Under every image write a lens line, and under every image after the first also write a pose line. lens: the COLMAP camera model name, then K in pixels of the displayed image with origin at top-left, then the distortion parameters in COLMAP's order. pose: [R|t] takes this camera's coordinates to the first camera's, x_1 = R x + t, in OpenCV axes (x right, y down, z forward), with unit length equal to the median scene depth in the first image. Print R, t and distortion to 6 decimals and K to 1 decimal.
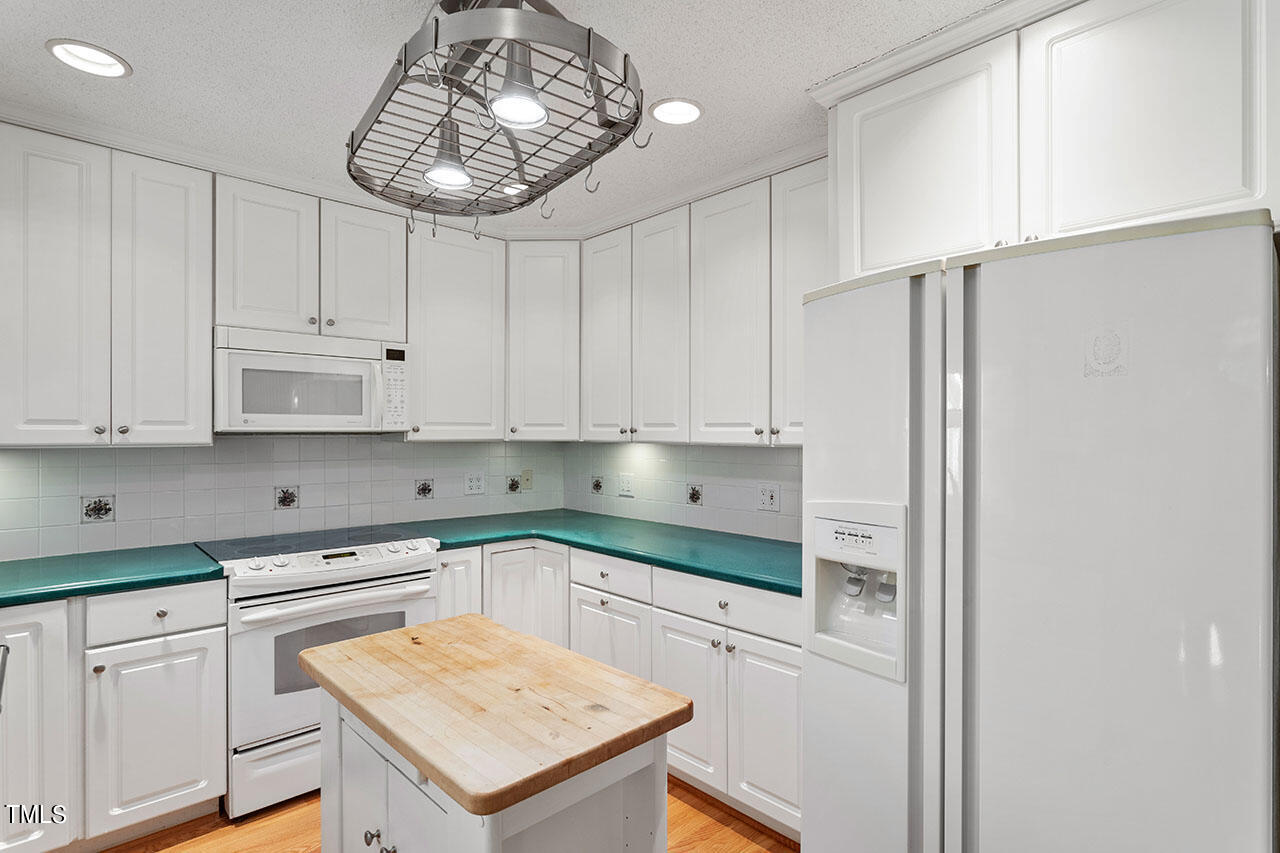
lens RADIAL K [[637.3, 0, 638.0], [0, 637.3, 436.6], [0, 0, 1]] dist [-0.002727, -0.000359]
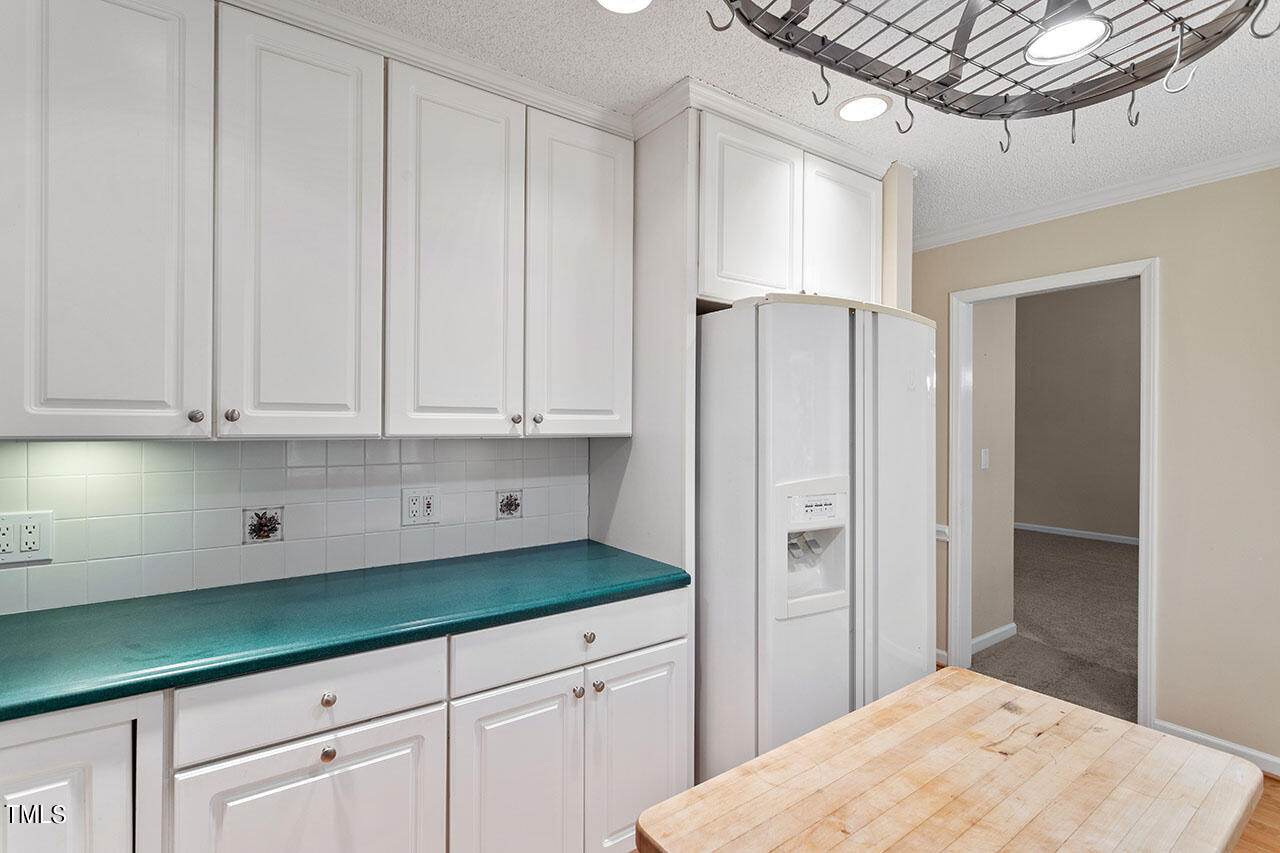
lens RADIAL K [[609.0, 0, 644.9], [0, 609.0, 429.6], [0, 0, 1]] dist [0.006136, -0.001407]
pose [[0.115510, -0.010367, 0.993252, -0.594192], [0.000409, 0.999946, 0.010389, -0.002702], [-0.993306, -0.000794, 0.115508, 0.822572]]
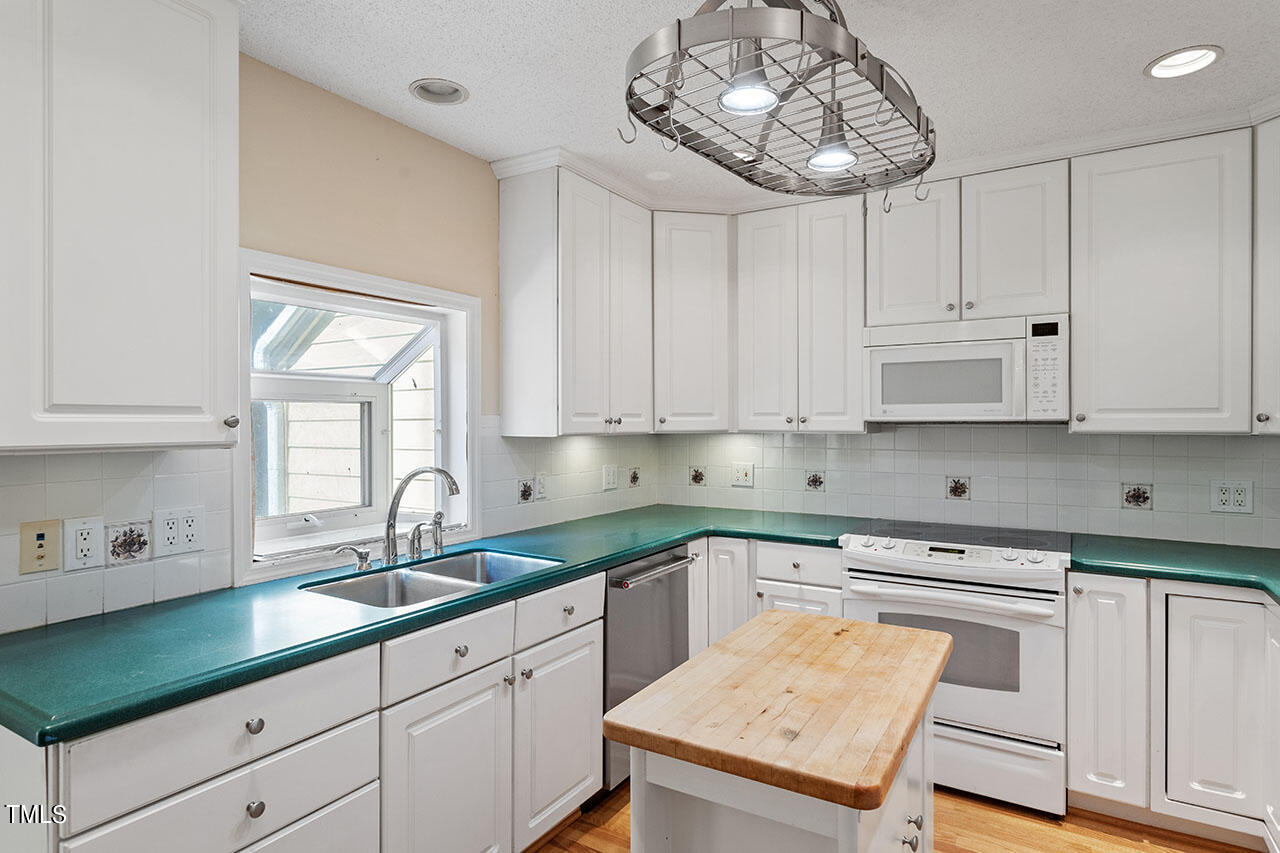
lens RADIAL K [[693.2, 0, 640.0], [0, 693.2, 426.5], [0, 0, 1]] dist [0.001121, 0.000411]
pose [[0.263080, 0.006174, -0.964754, 0.458983], [-0.005467, 0.999973, 0.004908, -0.002389], [0.964758, 0.003983, 0.263107, 0.310379]]
